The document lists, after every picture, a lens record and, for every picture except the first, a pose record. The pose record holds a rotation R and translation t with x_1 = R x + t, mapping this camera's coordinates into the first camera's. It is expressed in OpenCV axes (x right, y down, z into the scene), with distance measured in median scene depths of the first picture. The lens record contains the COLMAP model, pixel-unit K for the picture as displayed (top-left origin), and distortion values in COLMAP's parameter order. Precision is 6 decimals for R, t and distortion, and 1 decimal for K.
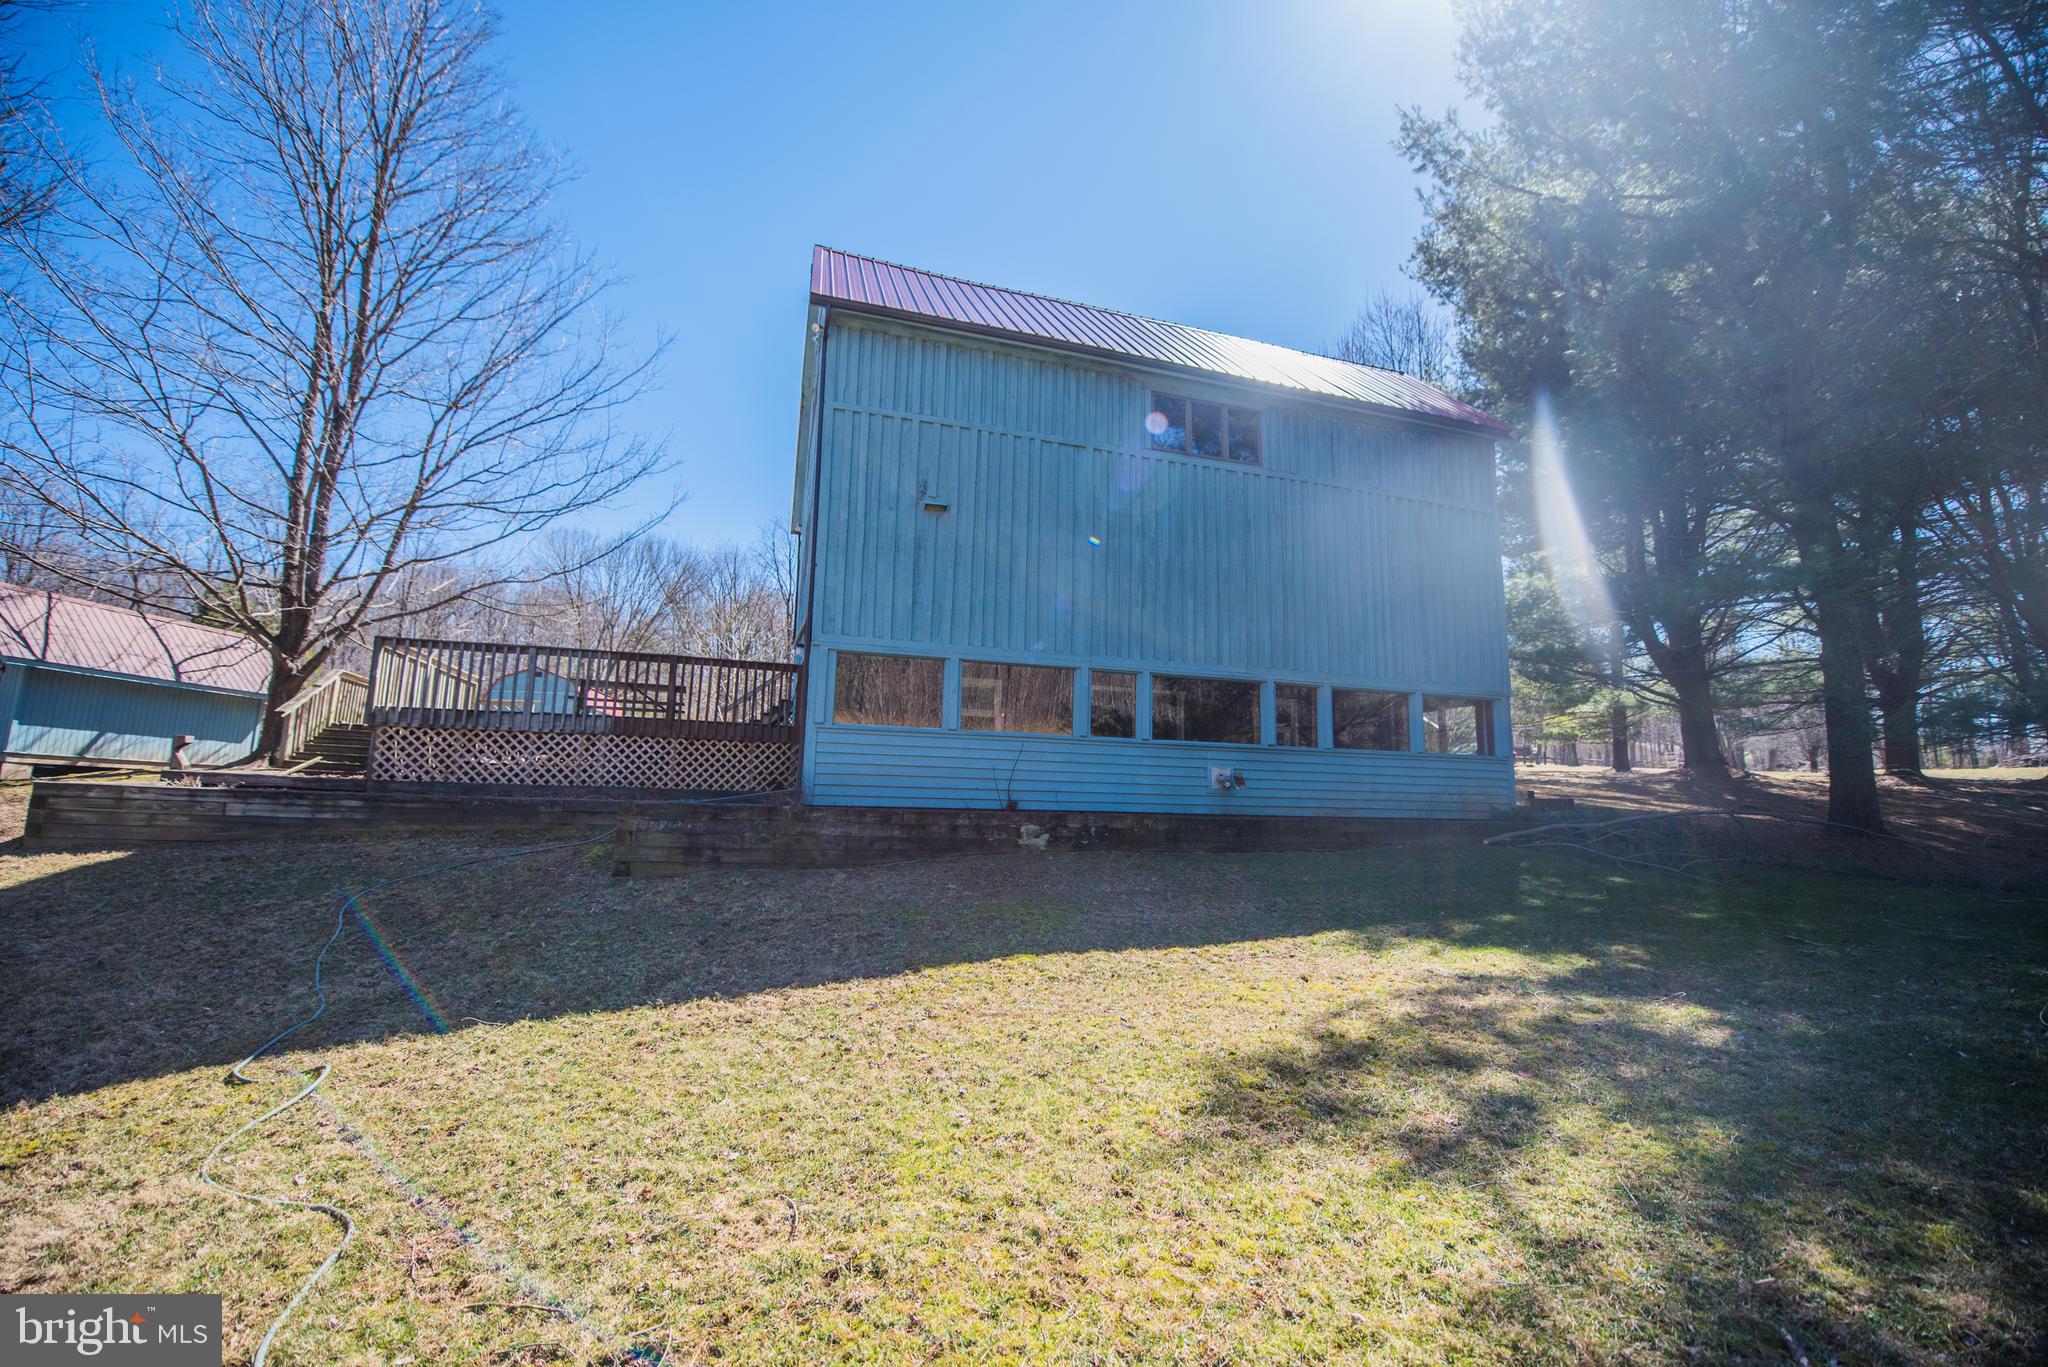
lens RADIAL K [[819.6, 0, 995.6], [0, 819.6, 675.6], [0, 0, 1]] dist [-0.015927, -0.000305]
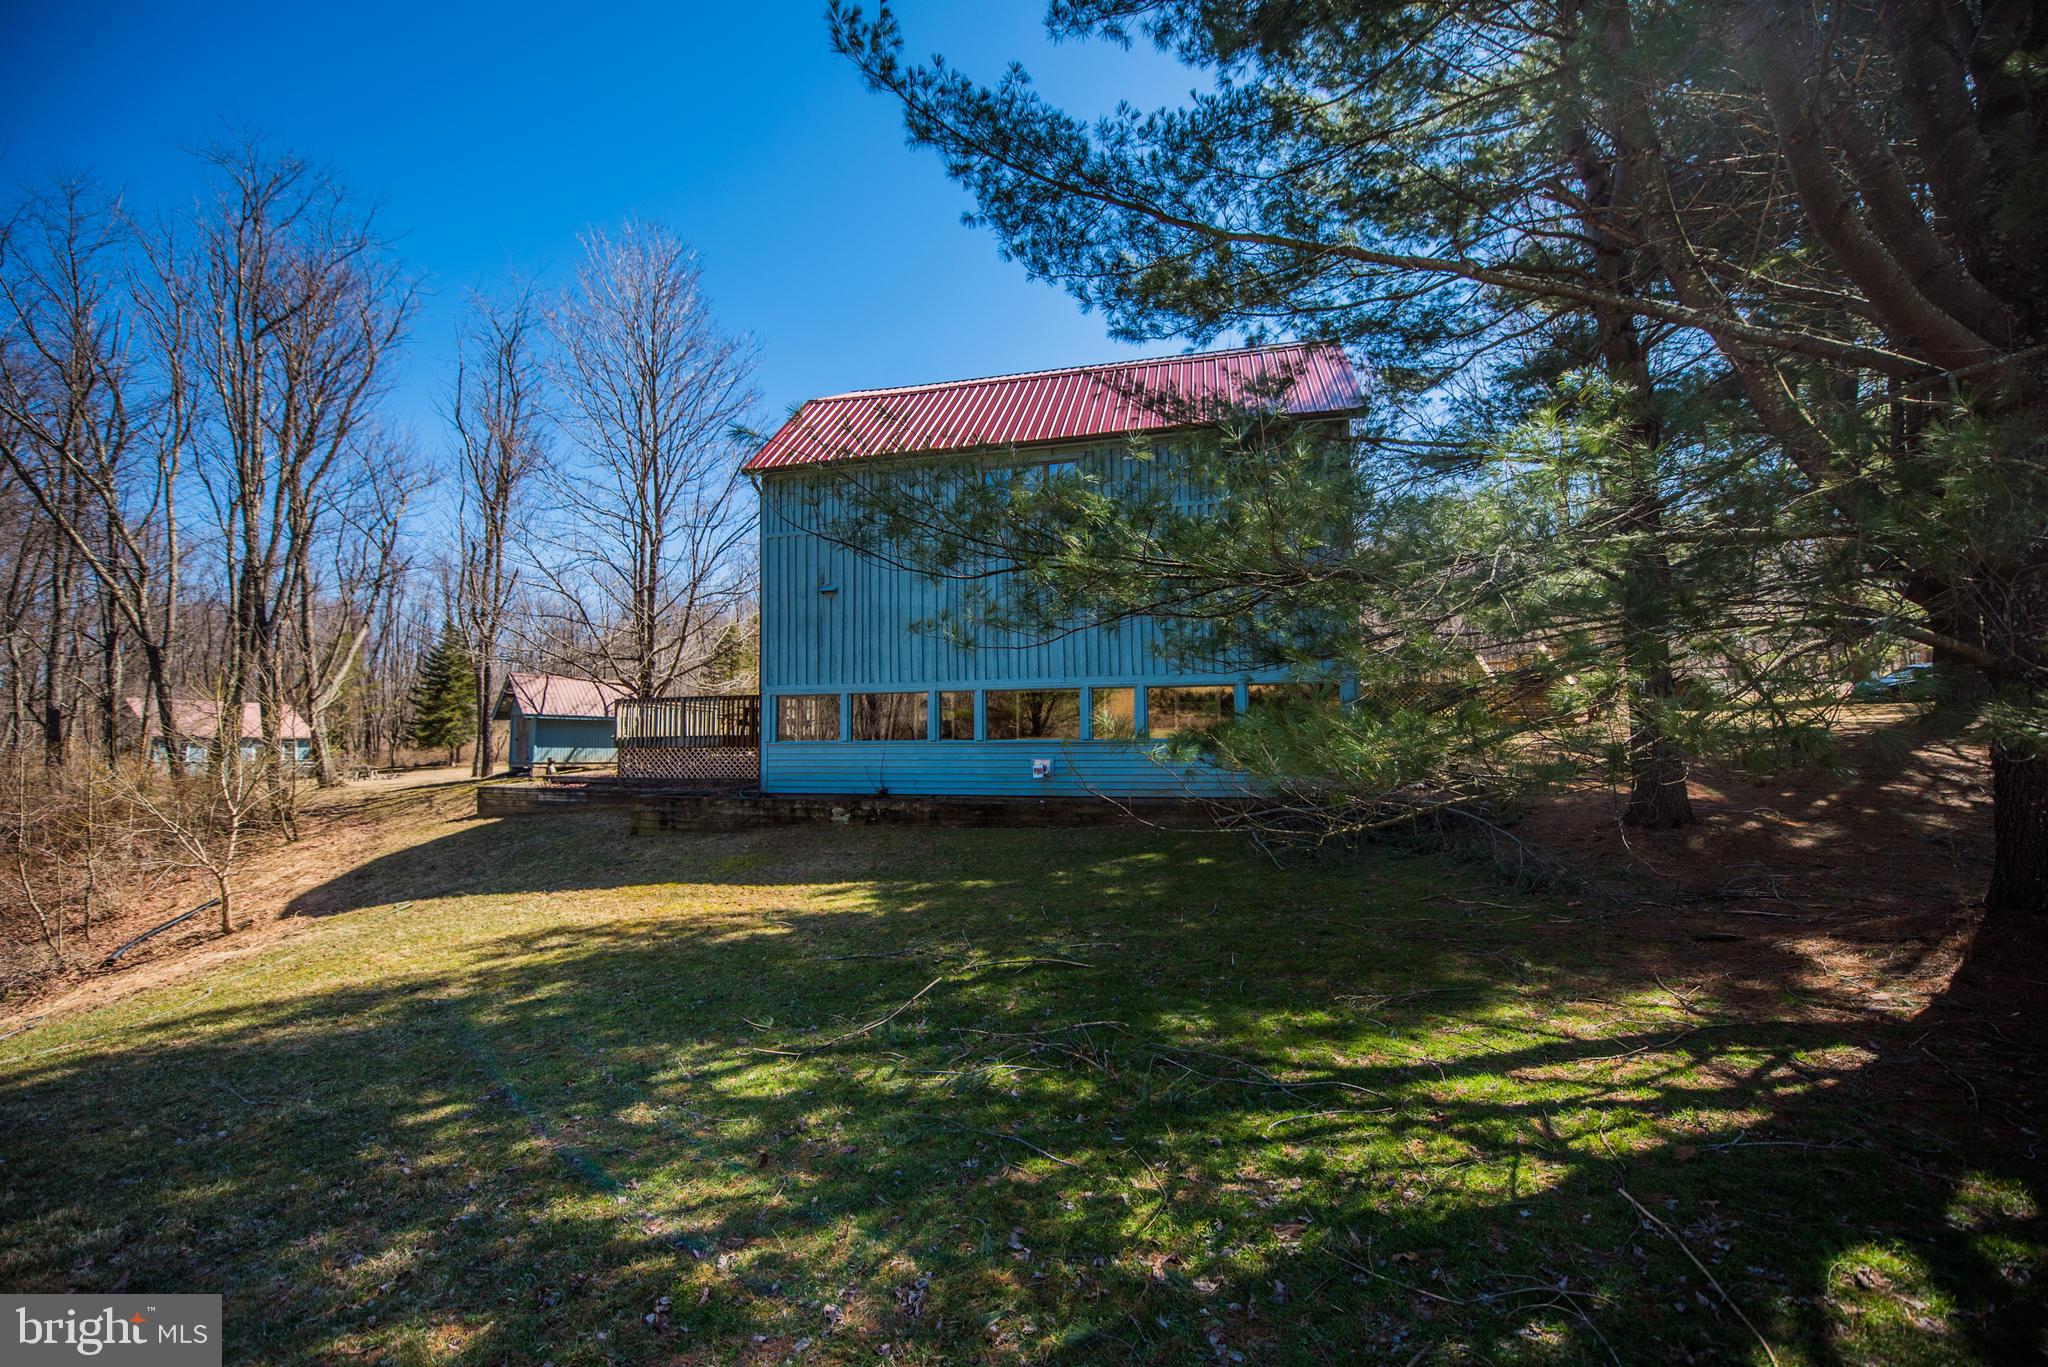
lens RADIAL K [[814.3, 0, 1018.9], [0, 814.3, 683.6], [0, 0, 1]] dist [-0.012847, -0.003215]
pose [[0.860466, -0.068175, -0.504926, 0.947841], [0.104528, 0.993549, 0.043981, -0.069313], [0.498671, -0.090623, 0.862041, -0.110245]]
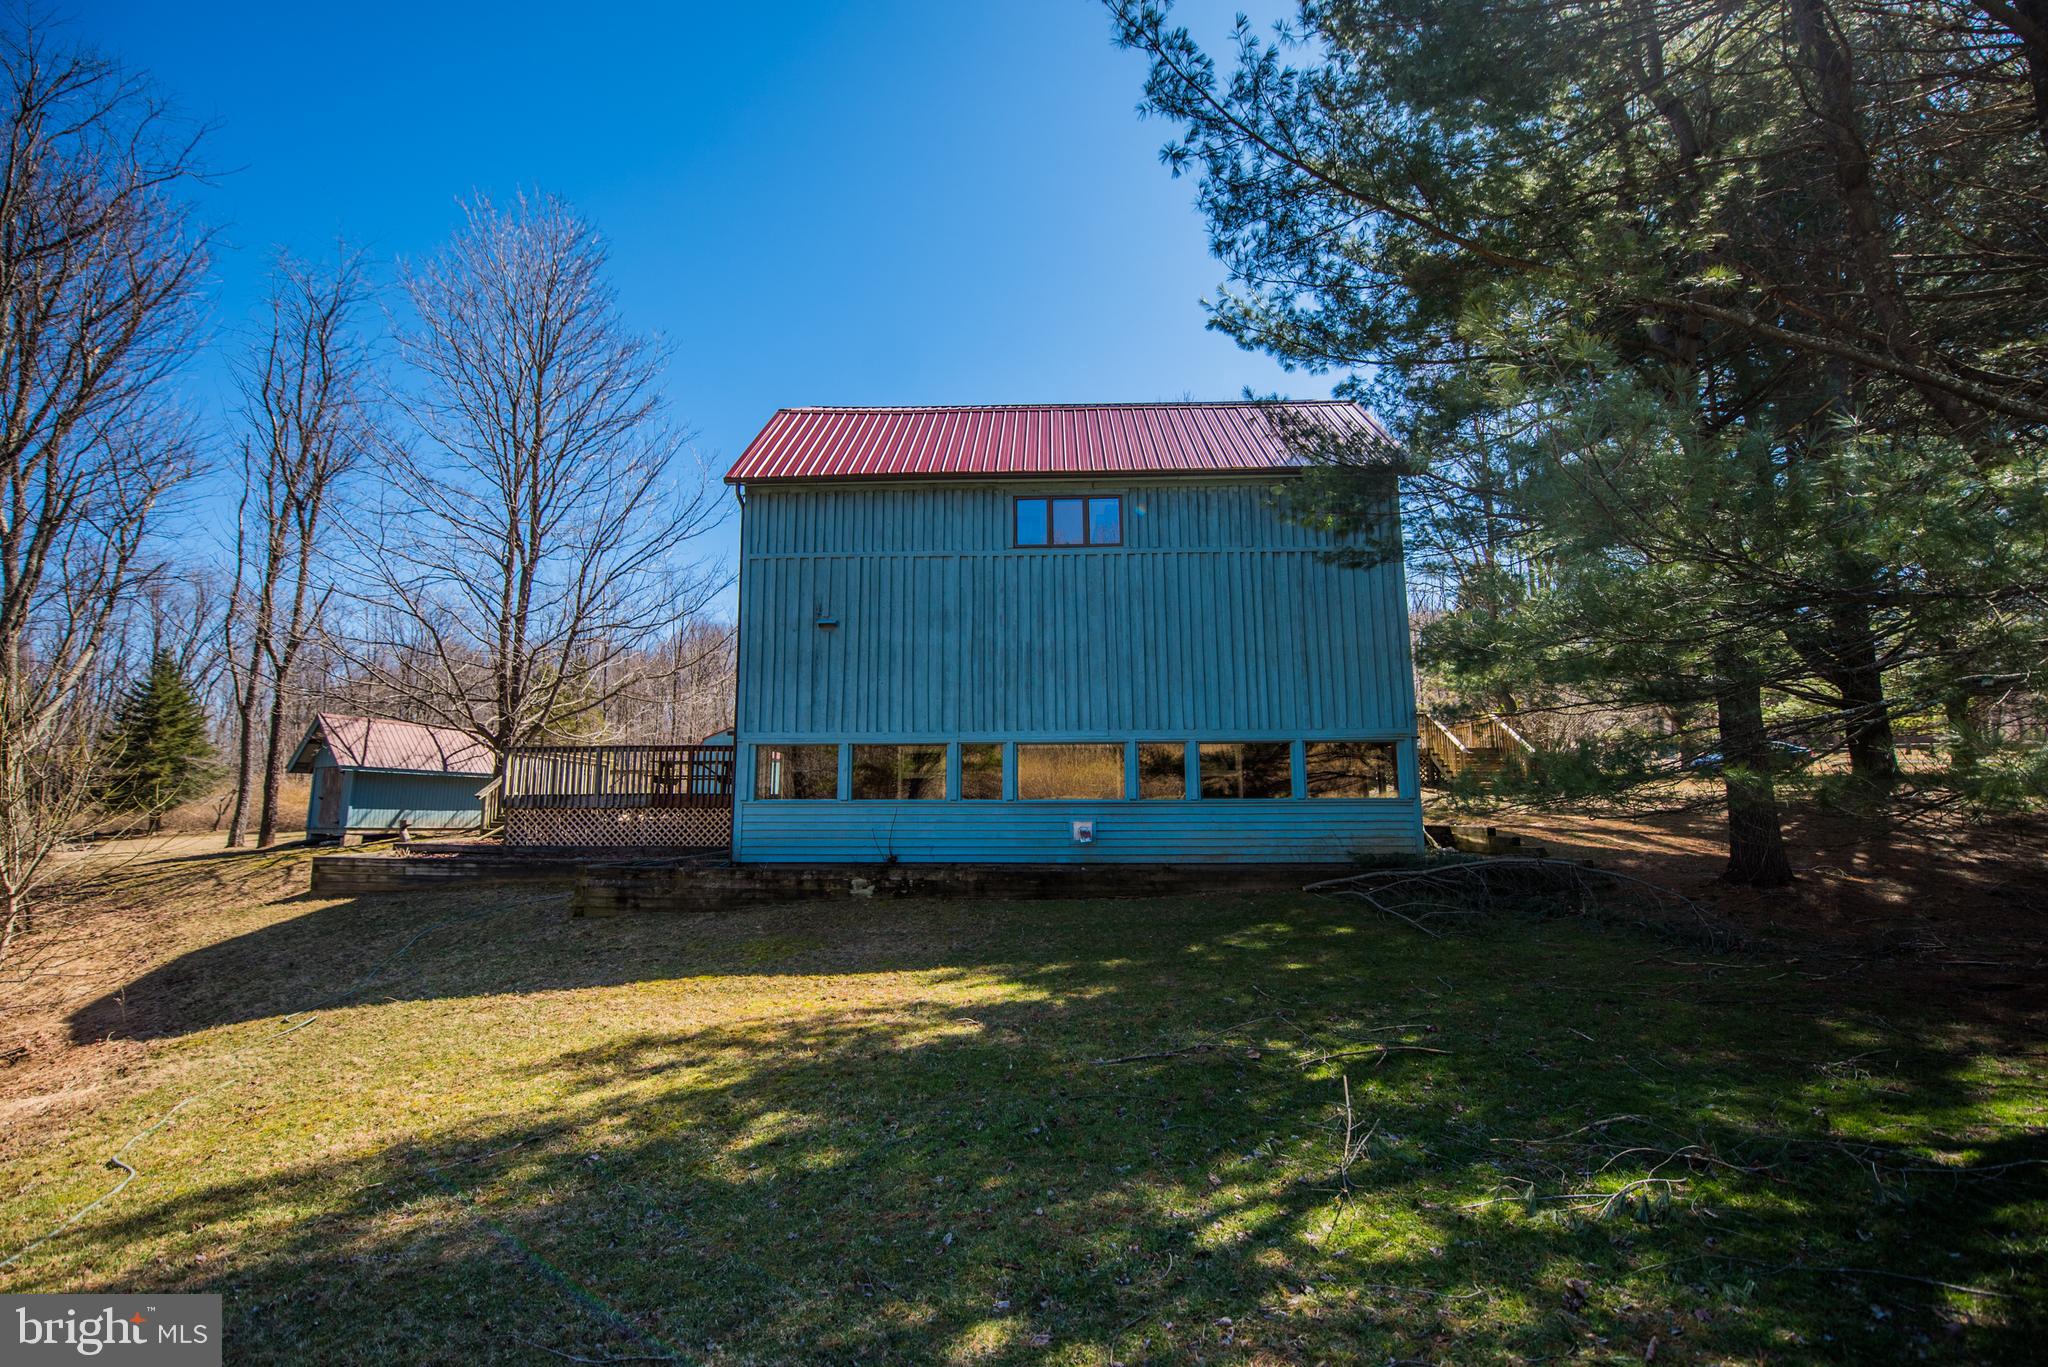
lens RADIAL K [[868.5, 0, 1007.7], [0, 868.5, 676.7], [0, 0, 1]] dist [-0.016199, 0.000266]
pose [[0.944885, -0.077681, -0.318054, 0.610849], [0.074968, 0.996969, -0.020782, -0.076048], [0.318705, -0.004207, 0.947845, -0.189464]]
